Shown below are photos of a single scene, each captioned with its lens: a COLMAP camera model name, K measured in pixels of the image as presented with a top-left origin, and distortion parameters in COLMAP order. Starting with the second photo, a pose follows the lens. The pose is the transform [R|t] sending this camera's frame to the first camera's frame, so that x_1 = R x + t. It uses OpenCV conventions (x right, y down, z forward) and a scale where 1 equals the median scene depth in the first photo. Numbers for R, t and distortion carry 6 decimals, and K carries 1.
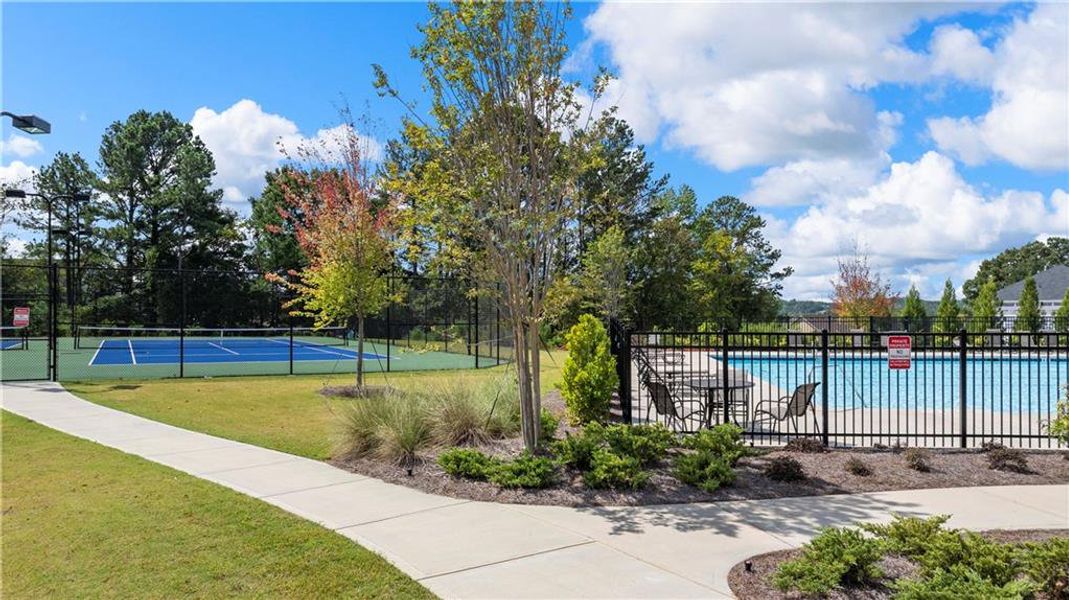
lens RADIAL K [[771.3, 0, 534.5], [0, 771.3, 300.0], [0, 0, 1]] dist [0.003274, -0.003024]
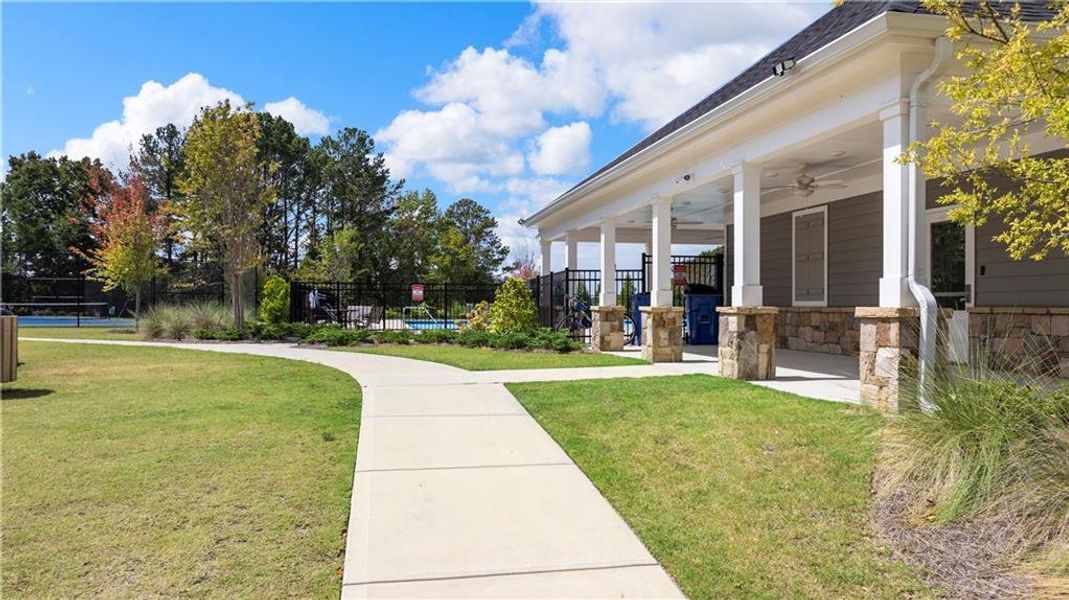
lens RADIAL K [[771.3, 0, 534.5], [0, 771.3, 300.0], [0, 0, 1]] dist [0.003274, -0.003024]
pose [[0.957528, 0.006050, 0.288277, 0.023135], [-0.008209, 0.999947, 0.006282, 0.011006], [-0.288223, -0.008382, 0.957527, -0.185489]]
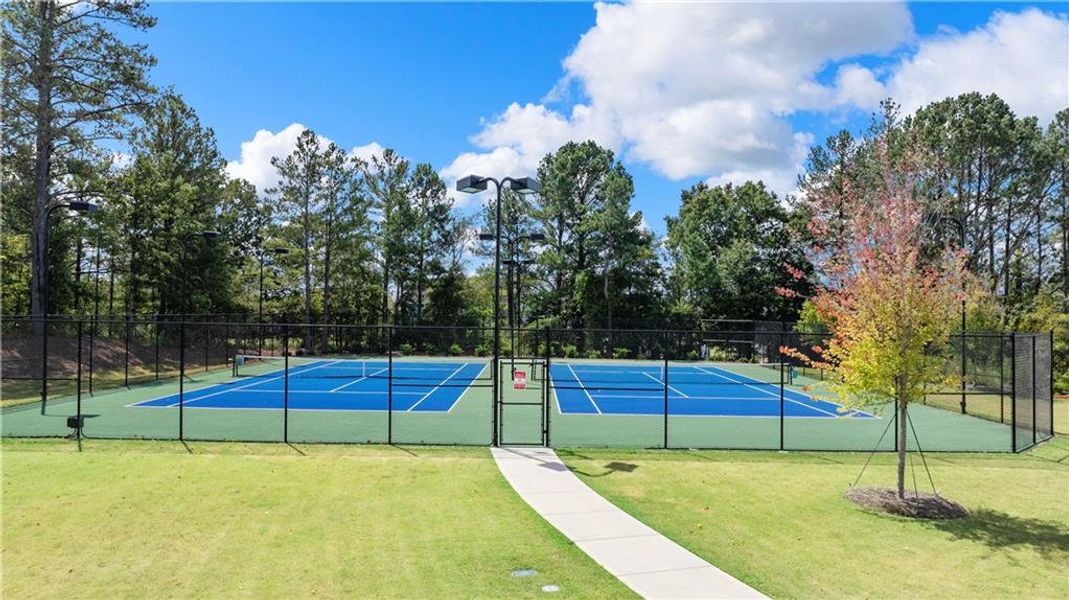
lens RADIAL K [[758.0, 0, 542.2], [0, 758.0, 308.5], [0, 0, 1]] dist [0.002009, -0.000360]
pose [[0.889340, 0.003273, -0.457235, -0.062042], [0.002182, 0.999933, 0.011401, -0.026770], [0.457242, -0.011137, 0.889273, 0.047249]]
